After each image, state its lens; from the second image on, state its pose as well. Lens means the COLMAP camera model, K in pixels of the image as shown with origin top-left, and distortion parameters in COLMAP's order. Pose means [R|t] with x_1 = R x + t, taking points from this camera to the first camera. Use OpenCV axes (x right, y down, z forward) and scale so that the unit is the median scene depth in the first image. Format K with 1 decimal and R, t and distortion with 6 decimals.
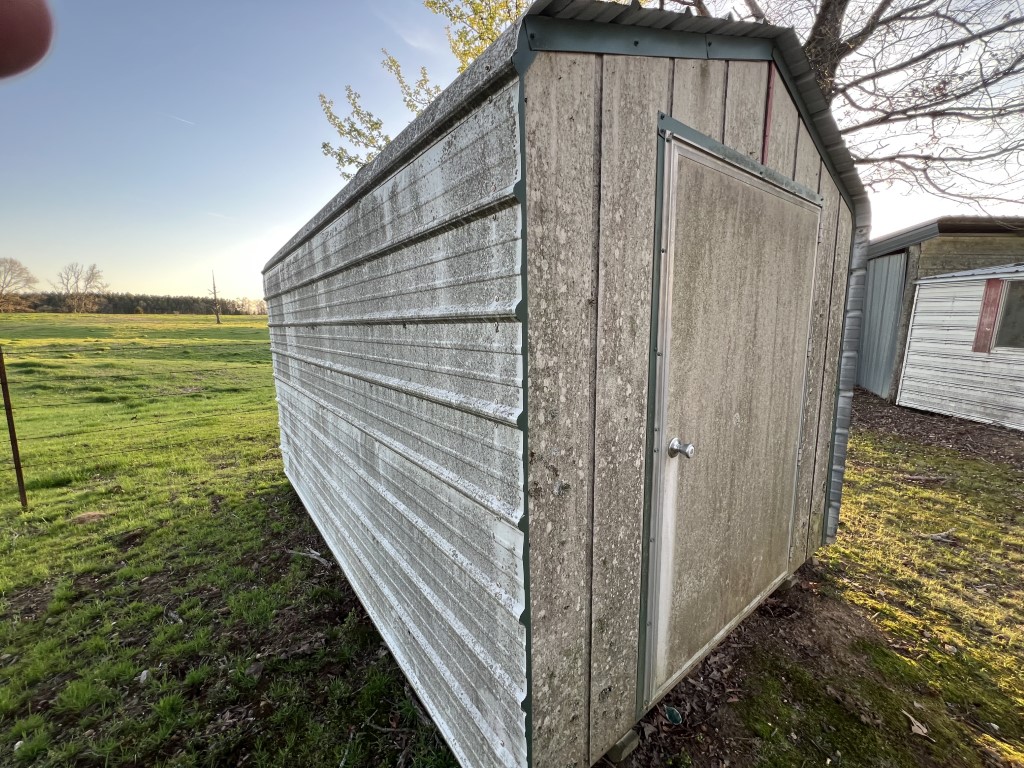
lens RADIAL K [[406.8, 0, 512.0], [0, 406.8, 384.0], [0, 0, 1]] dist [-0.000403, -0.000143]
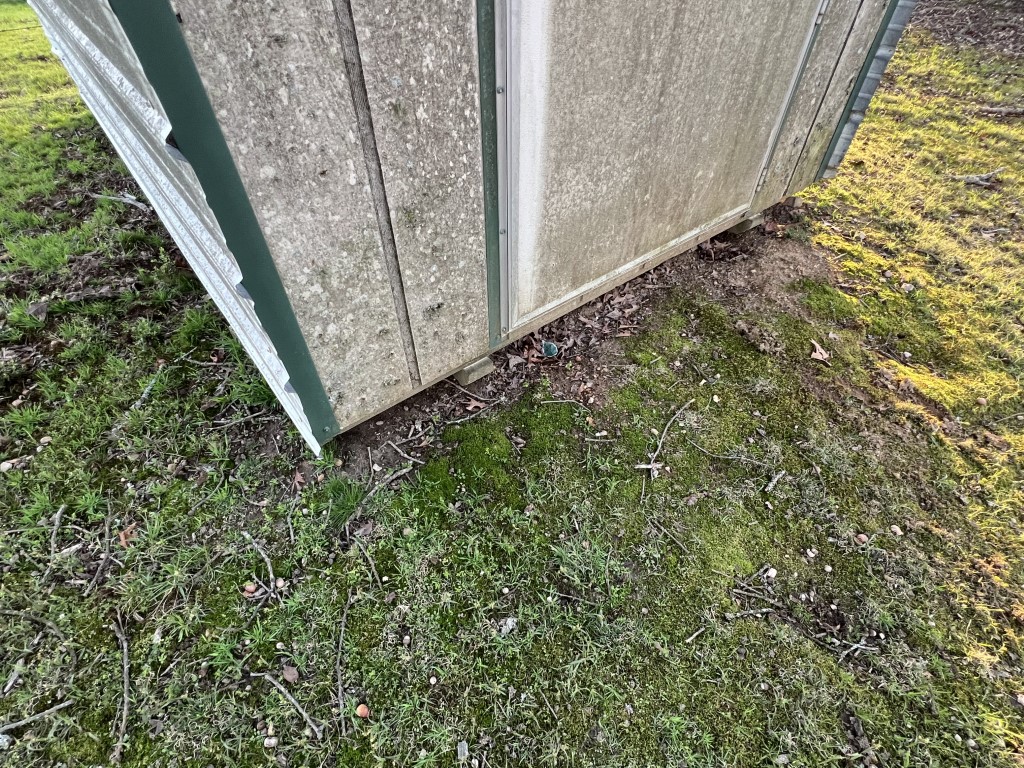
lens RADIAL K [[492.4, 0, 512.0], [0, 492.4, 384.0], [0, 0, 1]] dist [-0.001454, 0.000782]
pose [[0.999446, -0.011444, 0.031252, 0.241374], [-0.009761, 0.796944, 0.603975, 0.209662], [-0.031818, -0.603945, 0.796391, 0.111122]]
